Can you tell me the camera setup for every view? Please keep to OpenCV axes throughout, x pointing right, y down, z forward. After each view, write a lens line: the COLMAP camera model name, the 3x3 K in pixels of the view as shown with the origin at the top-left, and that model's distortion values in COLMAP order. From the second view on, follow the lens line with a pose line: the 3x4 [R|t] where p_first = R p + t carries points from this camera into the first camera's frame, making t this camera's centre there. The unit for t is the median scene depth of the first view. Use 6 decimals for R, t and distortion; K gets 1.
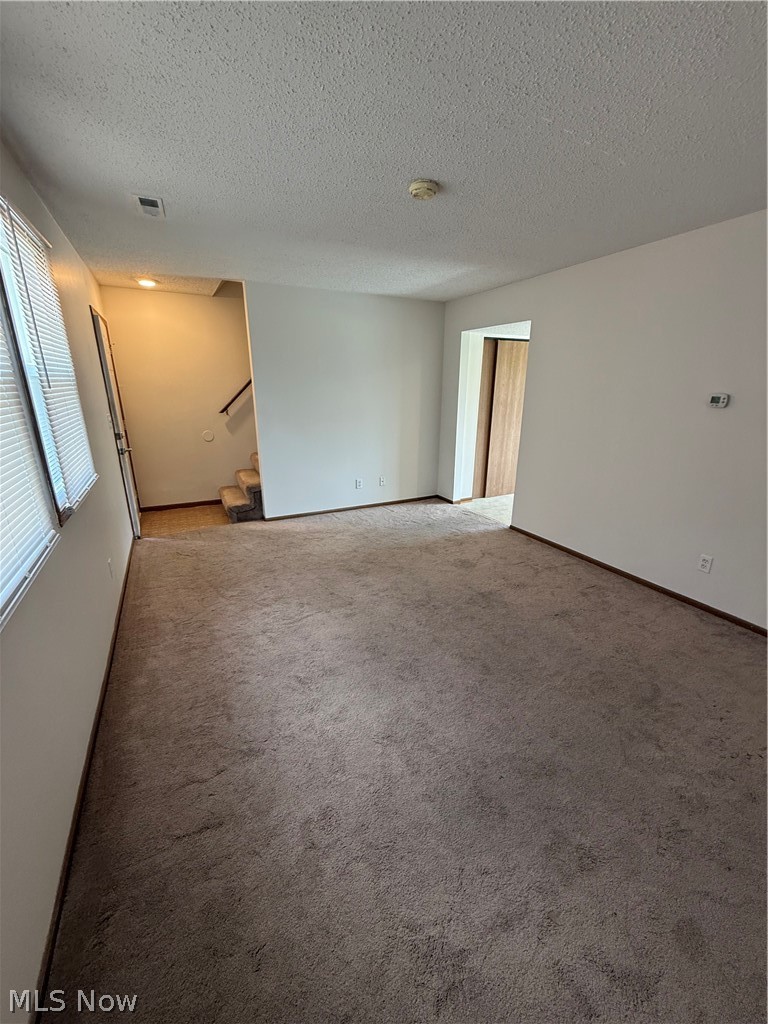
lens RADIAL K [[403.6, 0, 379.8], [0, 403.6, 511.3], [0, 0, 1]] dist [-0.003326, 0.000192]
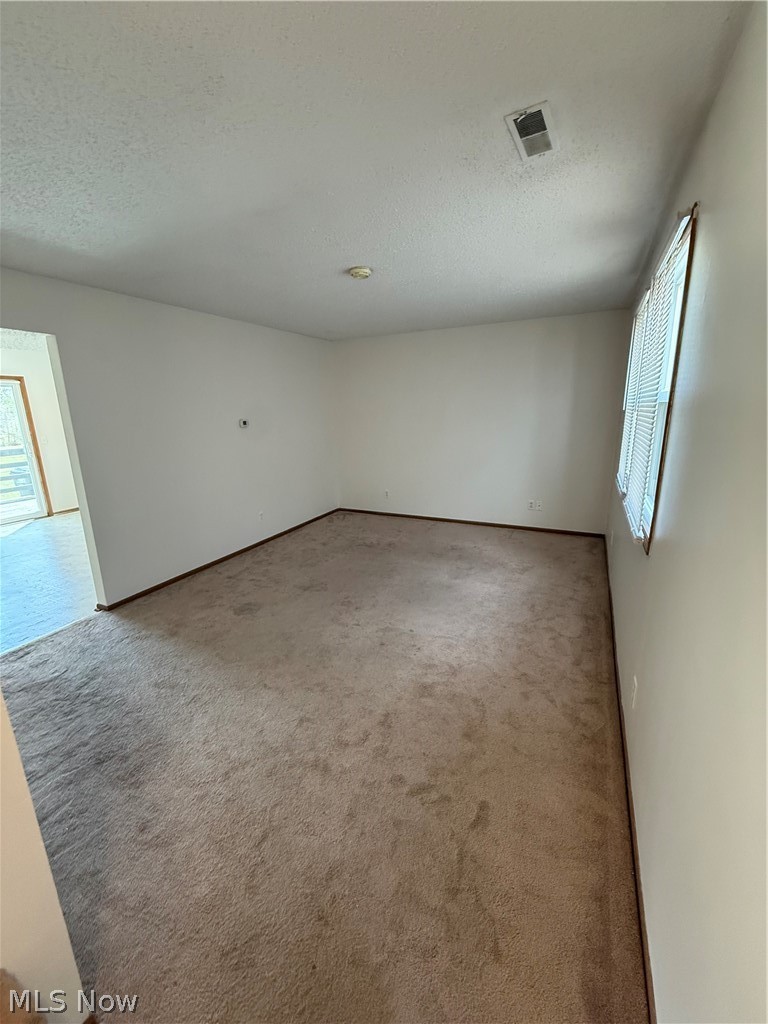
lens RADIAL K [[403.6, 0, 382.5], [0, 403.6, 505.1], [0, 0, 1]] dist [-0.003326, 0.000192]
pose [[-0.599518, -0.173183, 0.781400, -0.715600], [0.263293, 0.879294, 0.396887, -0.395517], [-0.755814, 0.443678, -0.481554, 1.210513]]
